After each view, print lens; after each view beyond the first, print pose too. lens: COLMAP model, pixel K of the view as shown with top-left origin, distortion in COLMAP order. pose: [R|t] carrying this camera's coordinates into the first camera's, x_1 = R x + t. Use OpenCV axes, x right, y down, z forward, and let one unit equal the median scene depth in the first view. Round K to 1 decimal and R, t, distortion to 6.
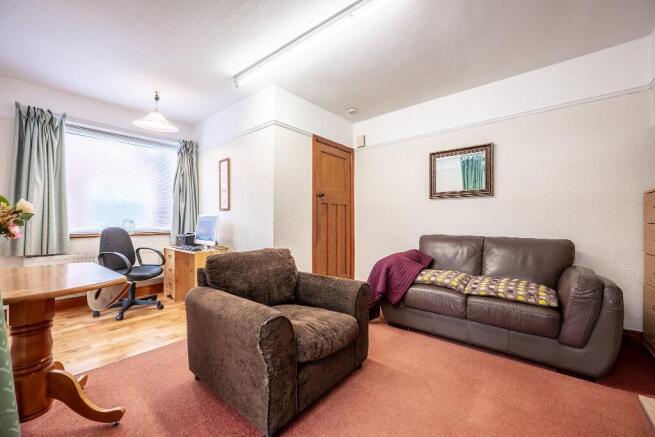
lens RADIAL K [[259.4, 0, 327.5], [0, 259.4, 219.3], [0, 0, 1]] dist [-0.000405, 0.000678]
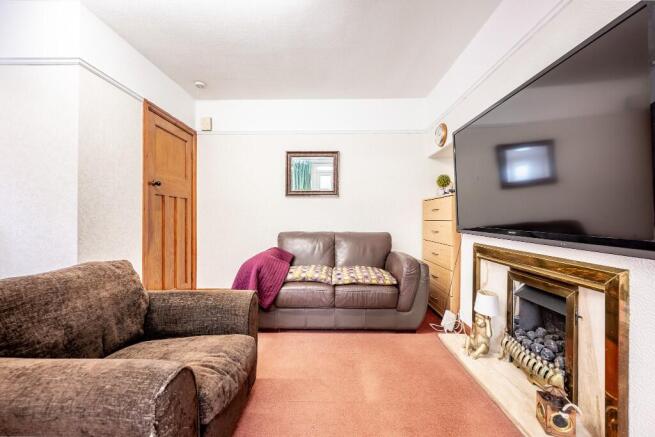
lens RADIAL K [[259.4, 0, 328.6], [0, 259.4, 218.9], [0, 0, 1]] dist [-0.000405, 0.000678]
pose [[0.777583, -0.000178, 0.628780, -0.160099], [-0.005785, 0.999956, 0.007437, 0.000406], [-0.628753, -0.009420, 0.777548, 0.150924]]
